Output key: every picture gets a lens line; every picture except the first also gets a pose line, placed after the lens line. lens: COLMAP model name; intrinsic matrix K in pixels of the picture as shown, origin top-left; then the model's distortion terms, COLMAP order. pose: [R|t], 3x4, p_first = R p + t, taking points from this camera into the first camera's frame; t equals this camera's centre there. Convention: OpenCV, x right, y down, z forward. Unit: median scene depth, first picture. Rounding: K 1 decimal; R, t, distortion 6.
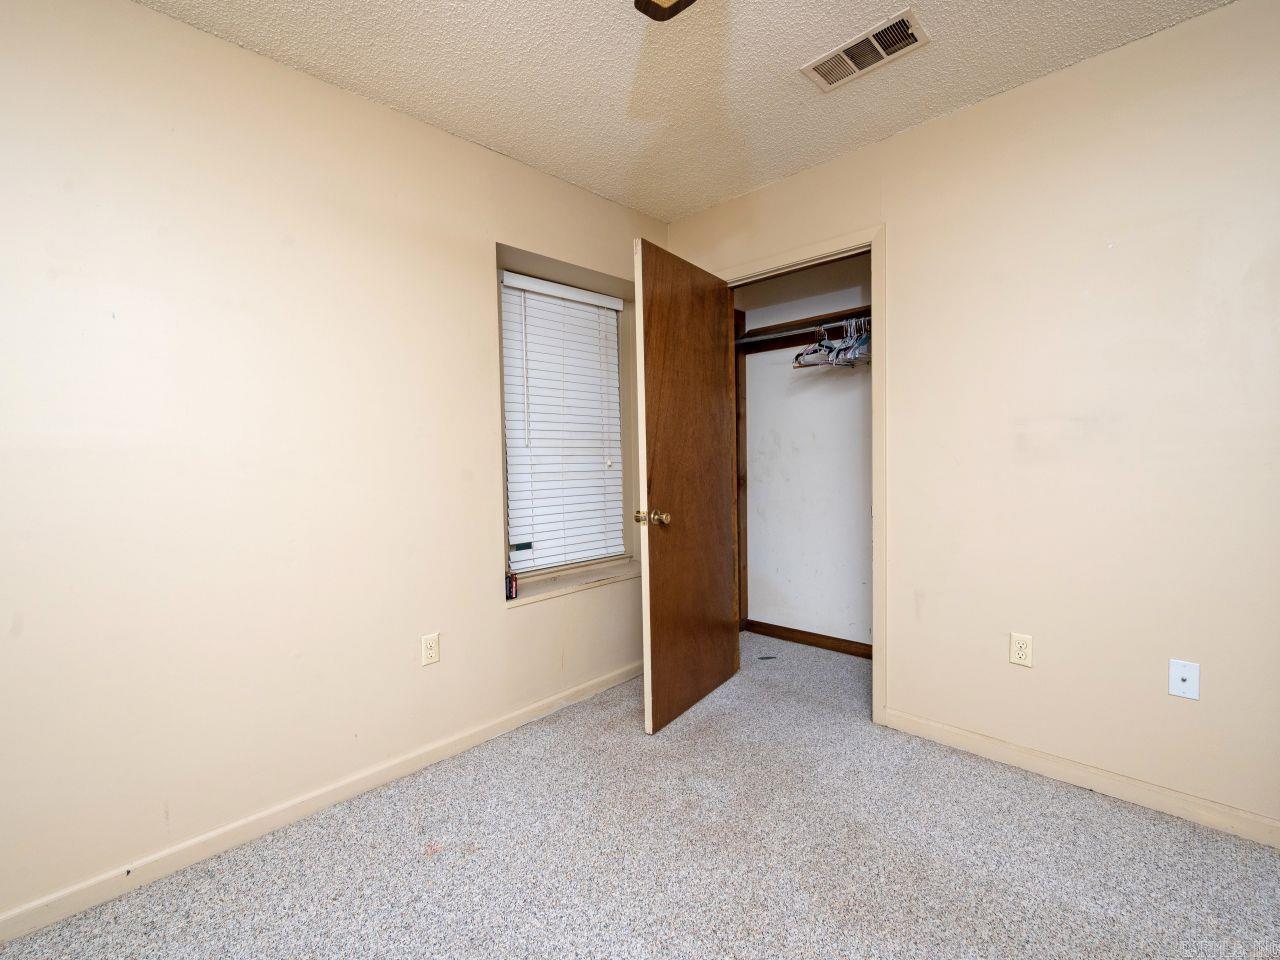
lens RADIAL K [[564.5, 0, 642.6], [0, 564.5, 478.4], [0, 0, 1]] dist [-0.002866, -0.000599]
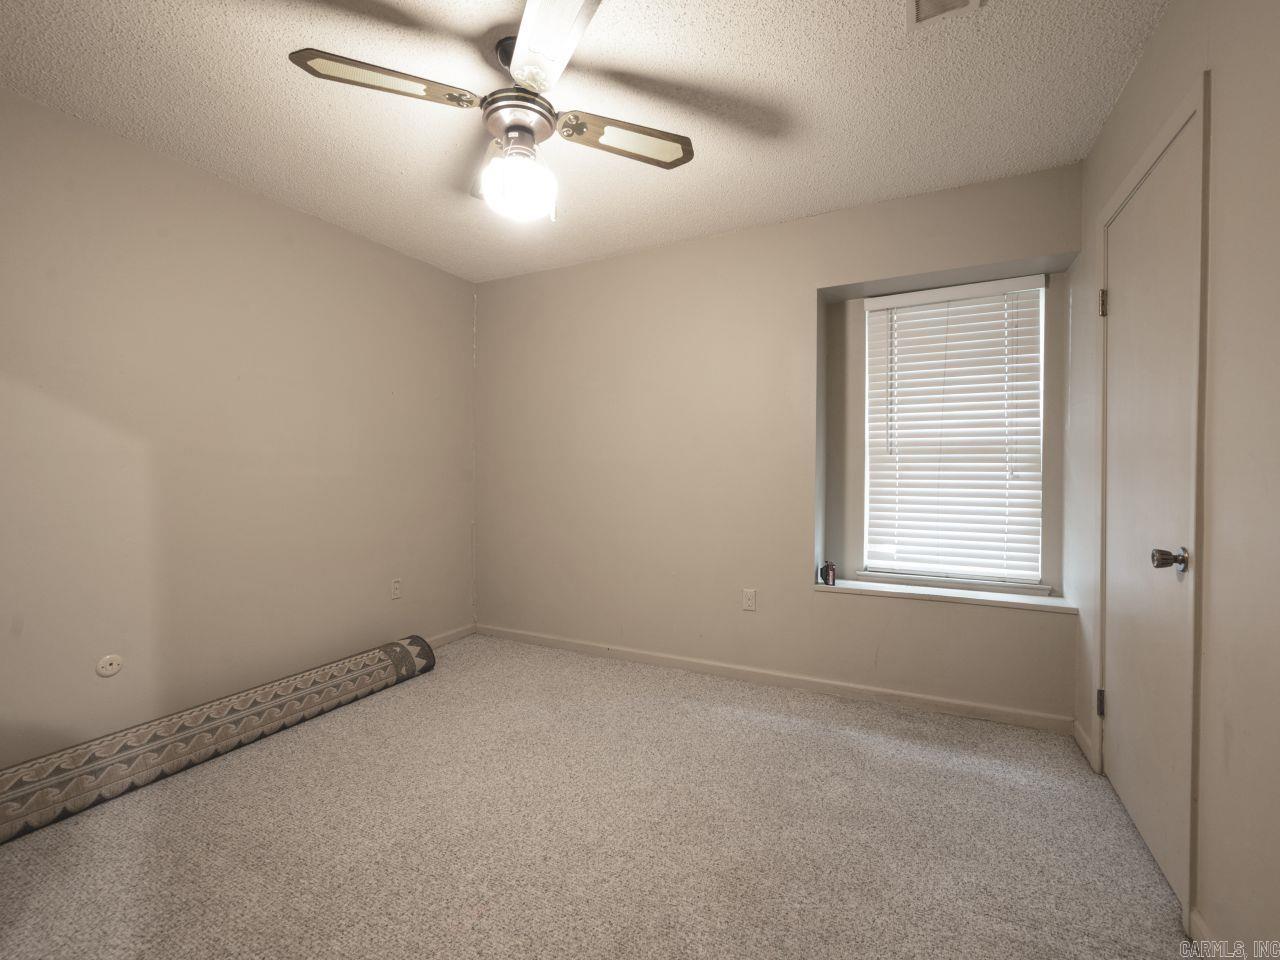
lens RADIAL K [[564.5, 0, 642.6], [0, 564.5, 478.4], [0, 0, 1]] dist [-0.002866, -0.000599]
pose [[0.290227, 0.030542, -0.956470, 0.911555], [-0.033456, 0.999203, 0.021755, -0.024562], [0.956373, 0.025685, 0.291018, 0.328303]]
